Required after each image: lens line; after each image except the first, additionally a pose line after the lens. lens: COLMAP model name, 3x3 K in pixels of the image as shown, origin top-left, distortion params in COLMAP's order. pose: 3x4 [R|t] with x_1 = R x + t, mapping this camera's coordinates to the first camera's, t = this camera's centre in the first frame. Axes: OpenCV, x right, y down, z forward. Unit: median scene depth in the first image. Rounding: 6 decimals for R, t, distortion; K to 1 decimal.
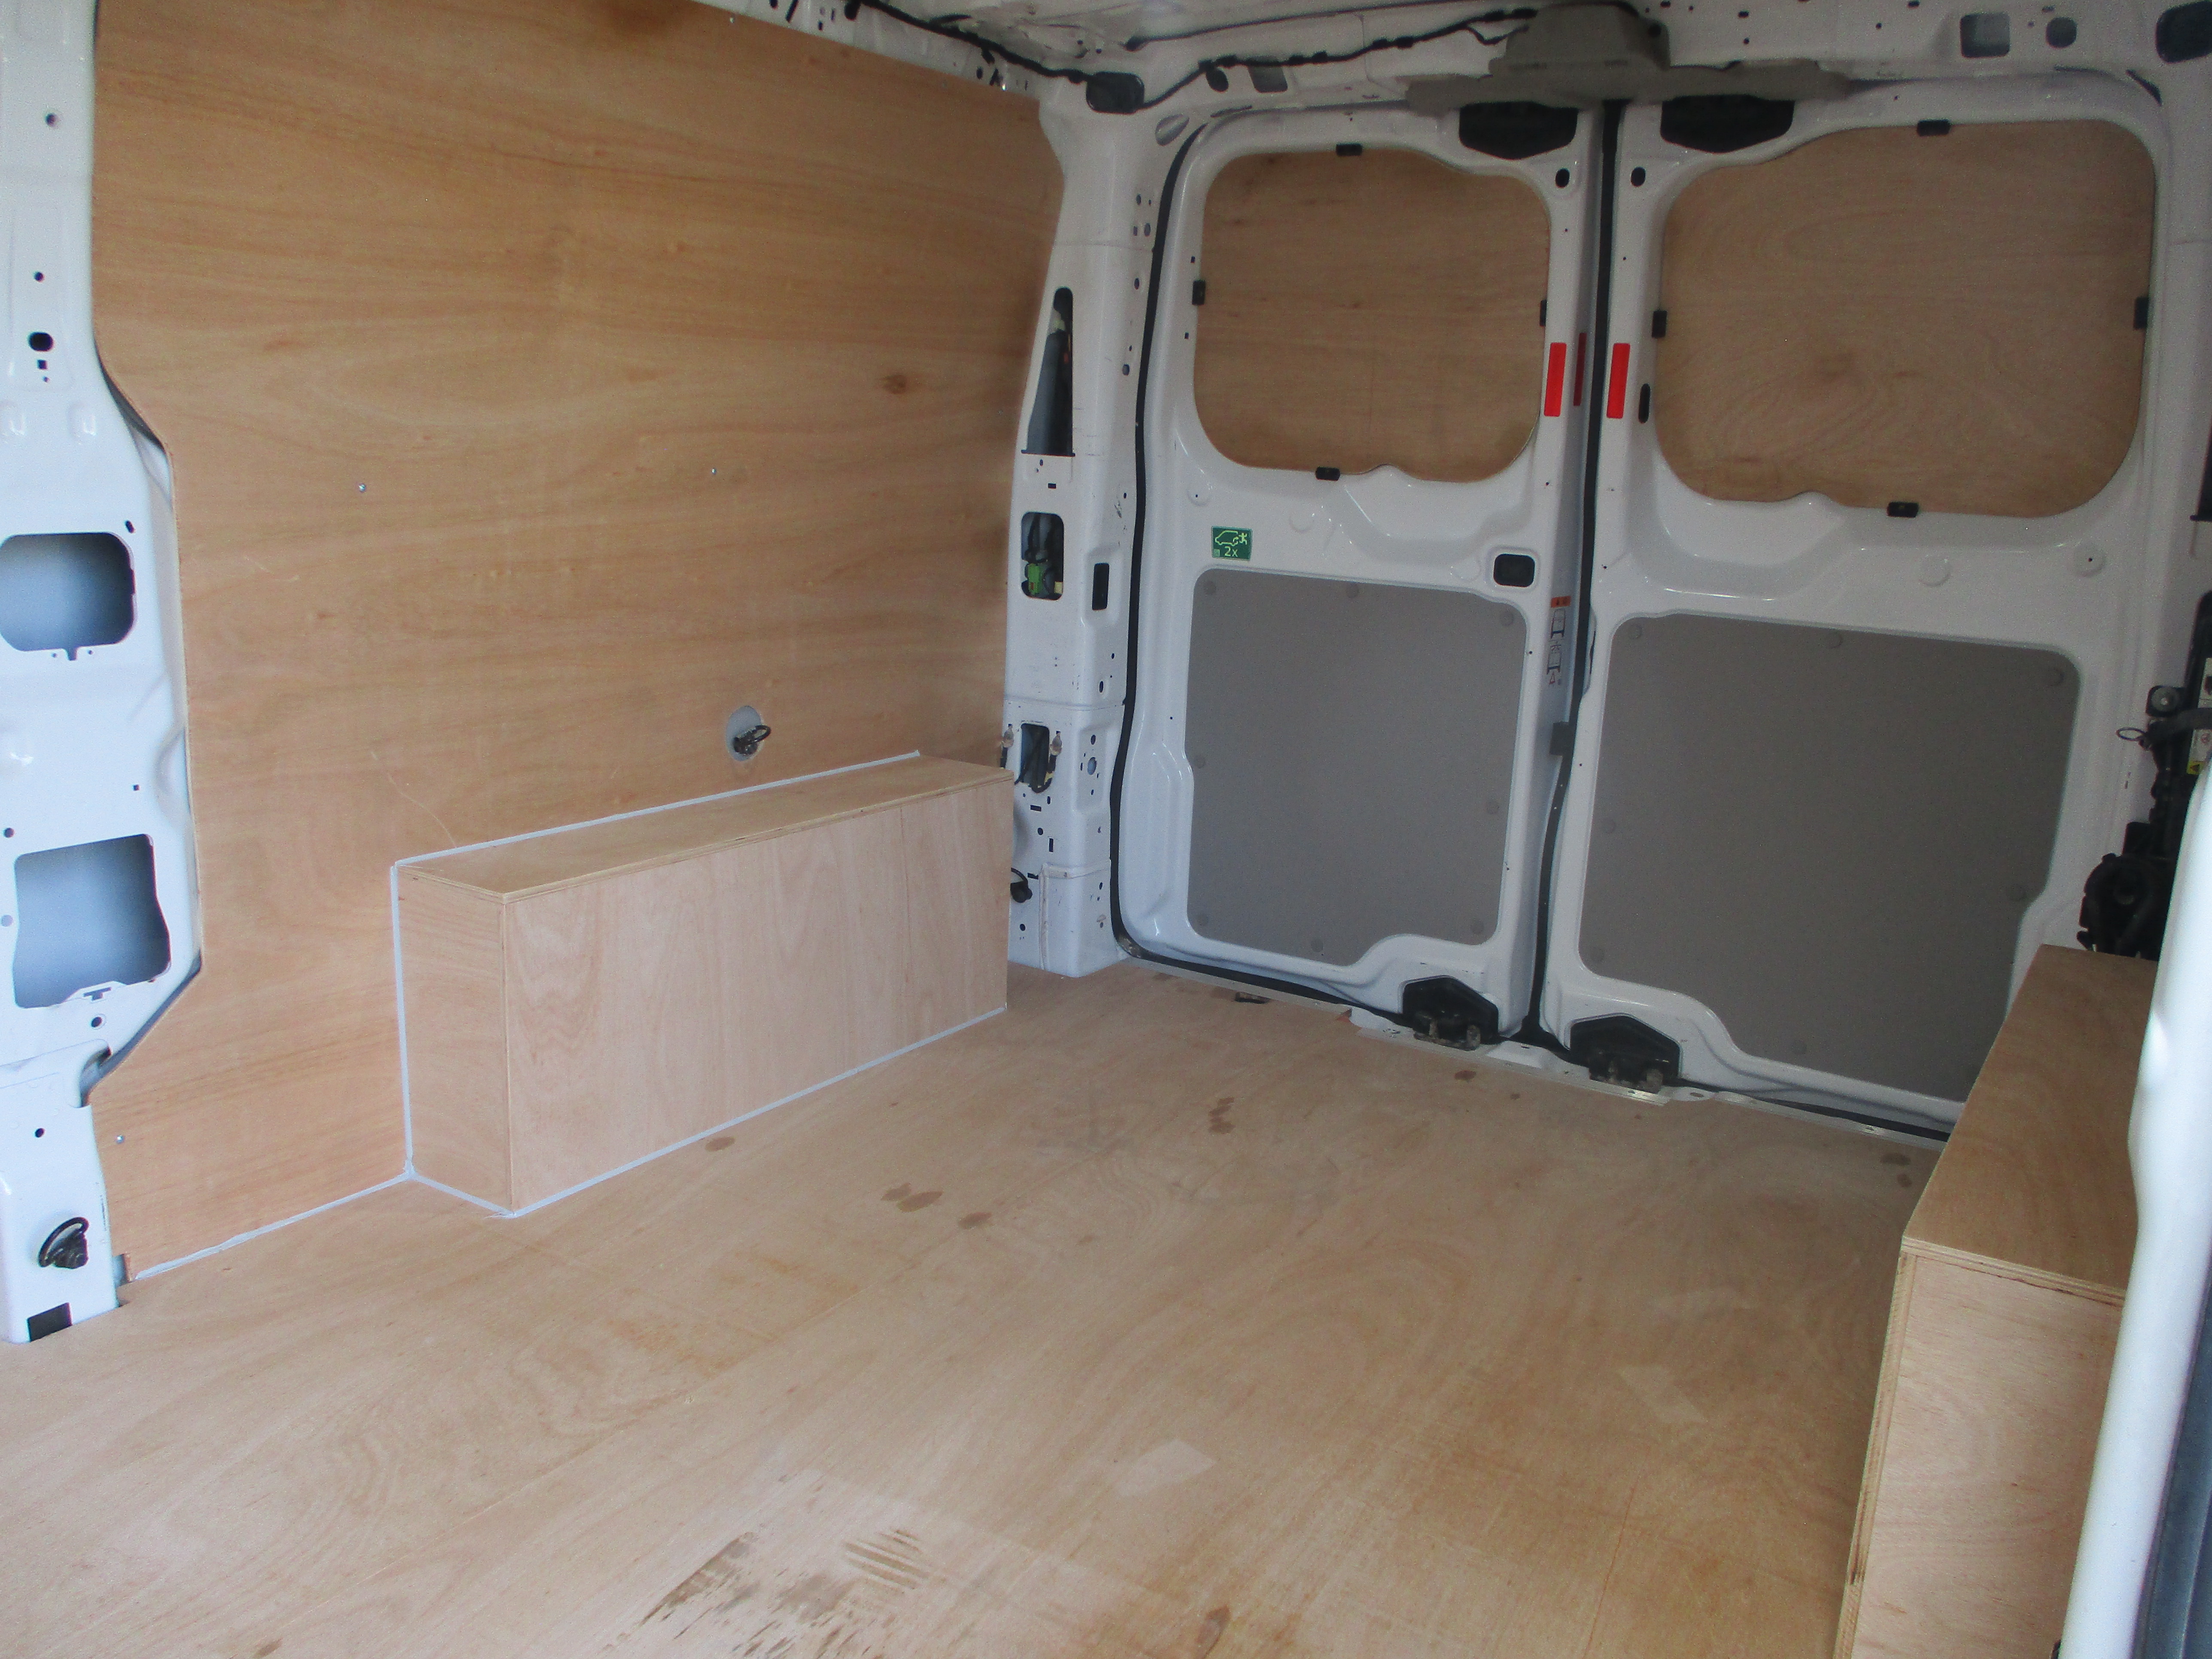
lens RADIAL K [[1846.4, 0, 1107.3], [0, 1846.4, 830.6], [0, 0, 1]] dist [-0.003041, -0.000227]
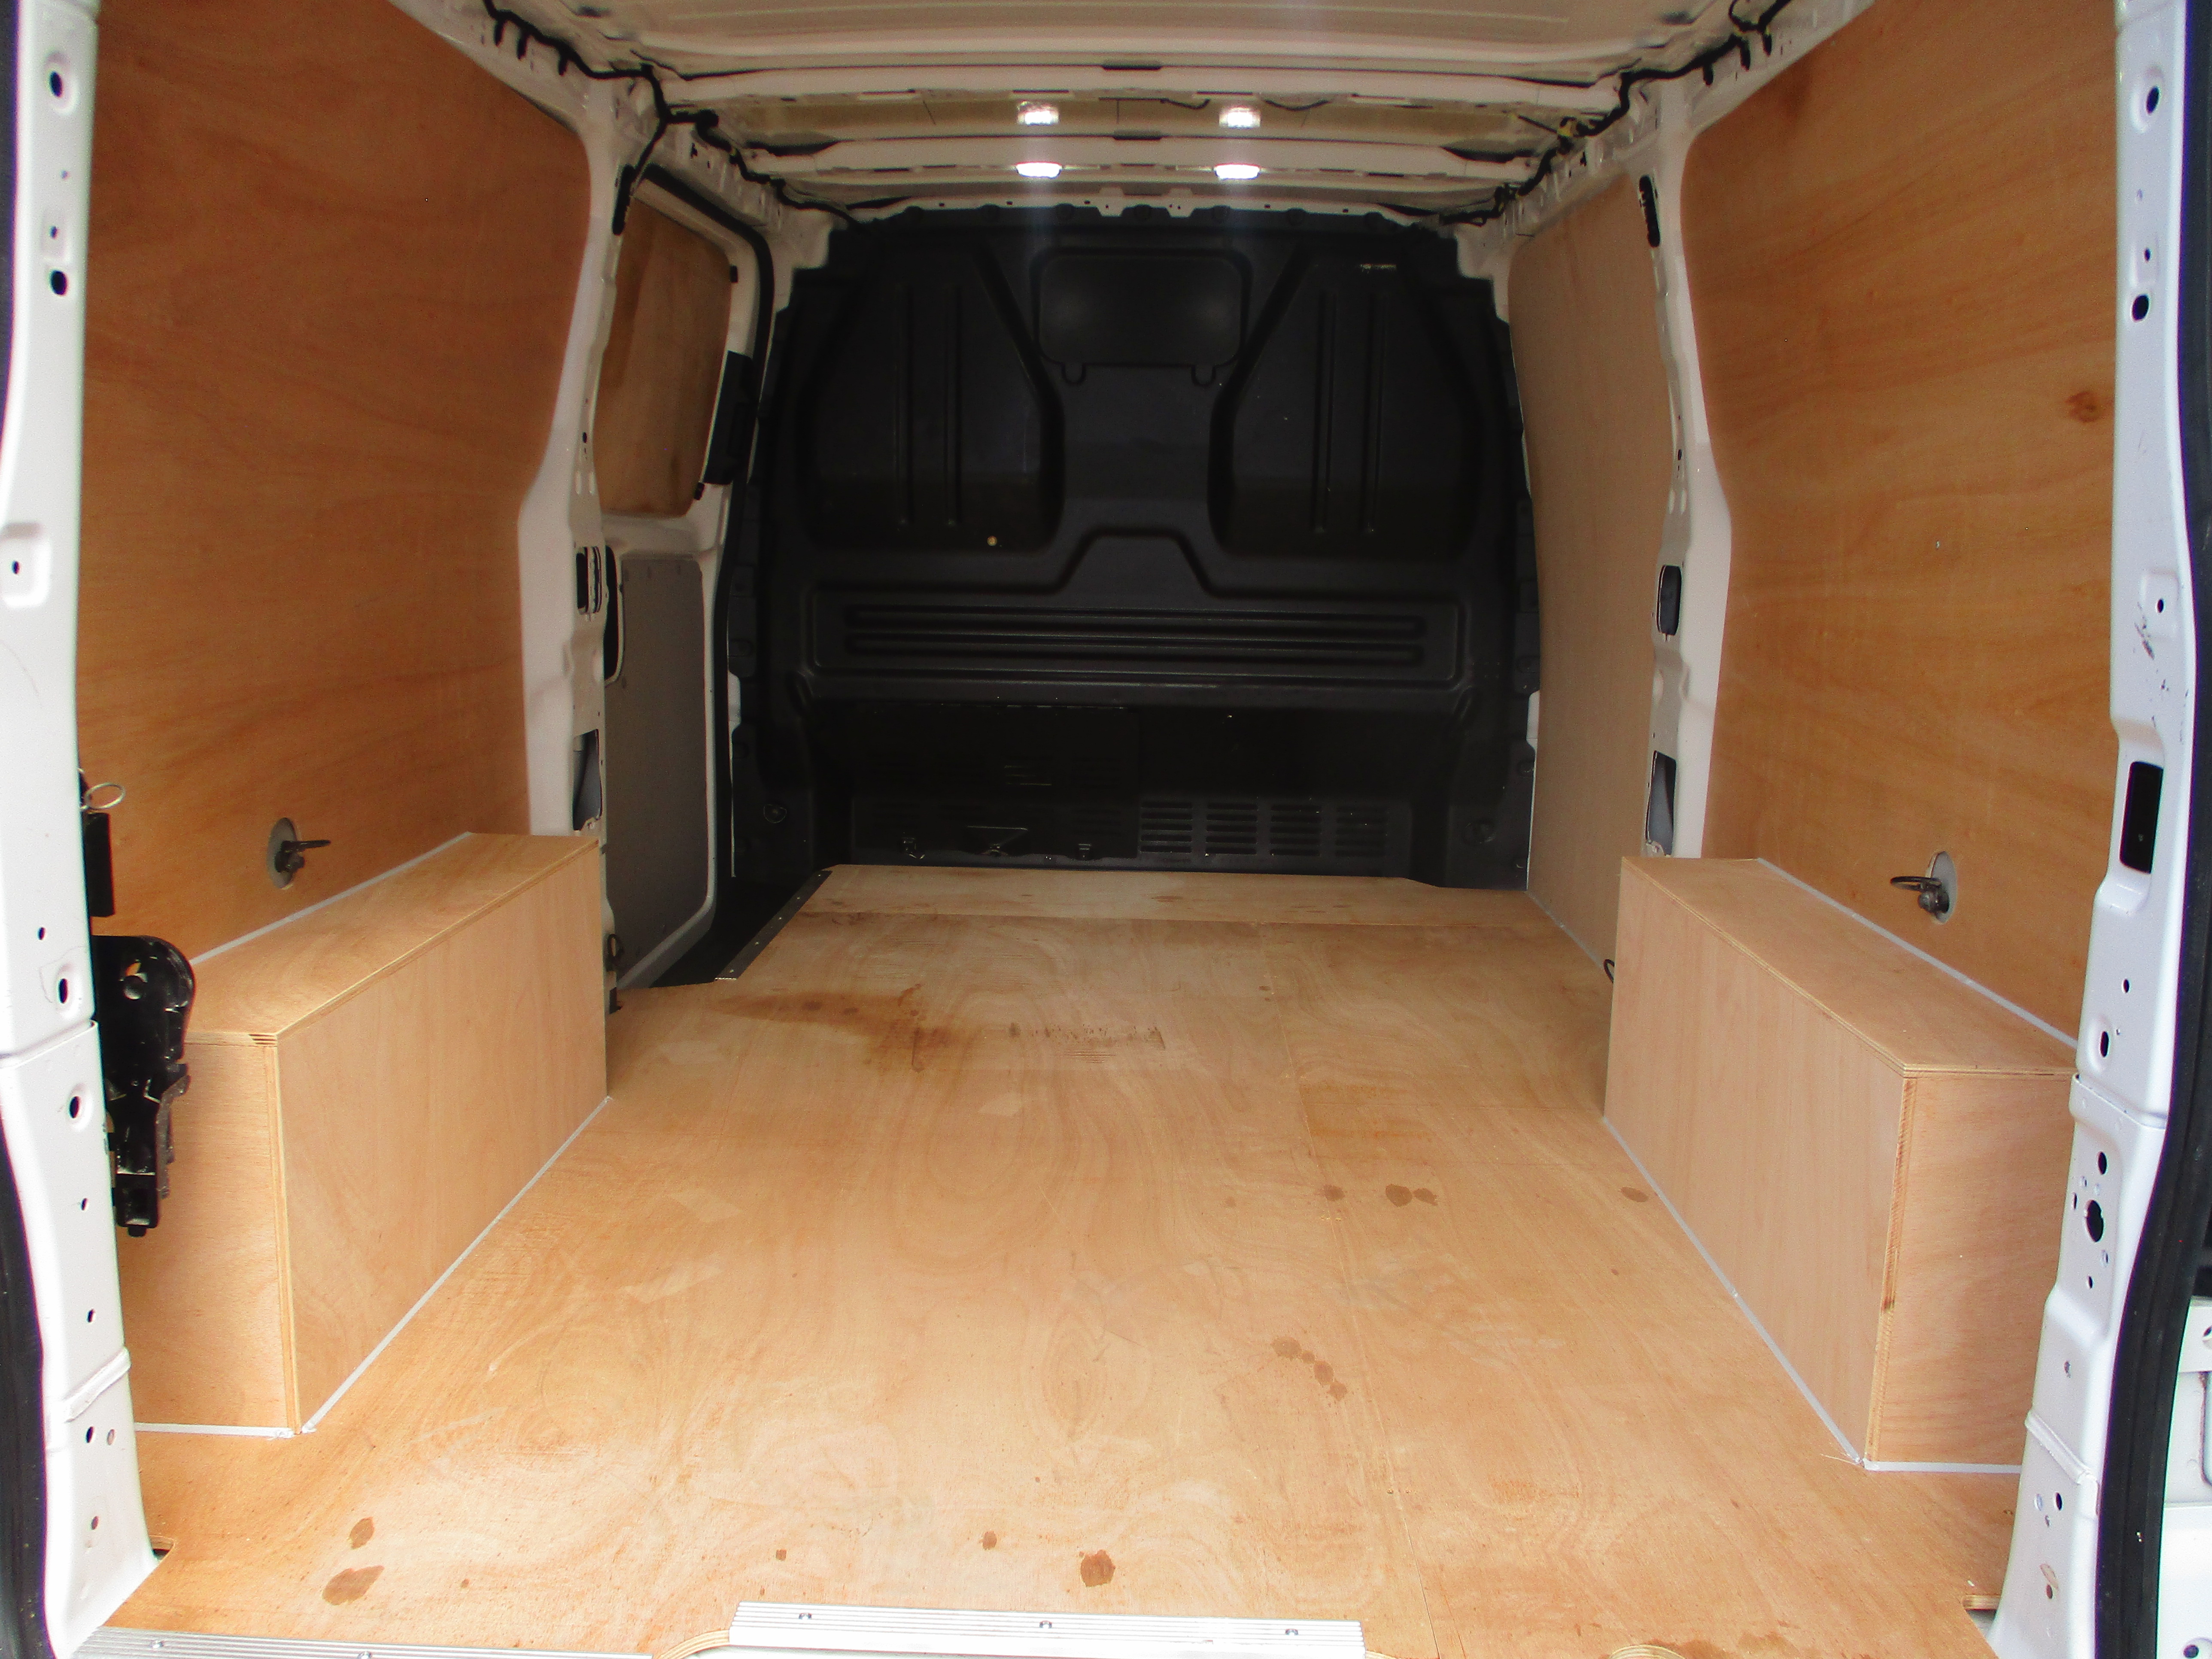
lens RADIAL K [[1846.4, 0, 1105.2], [0, 1846.4, 826.8], [0, 0, 1]] dist [-0.003041, -0.000227]
pose [[-0.858632, 0.027551, -0.511852, 0.663133], [-0.167174, 0.928906, 0.330433, -0.363645], [0.484566, 0.369289, -0.792983, 1.921566]]
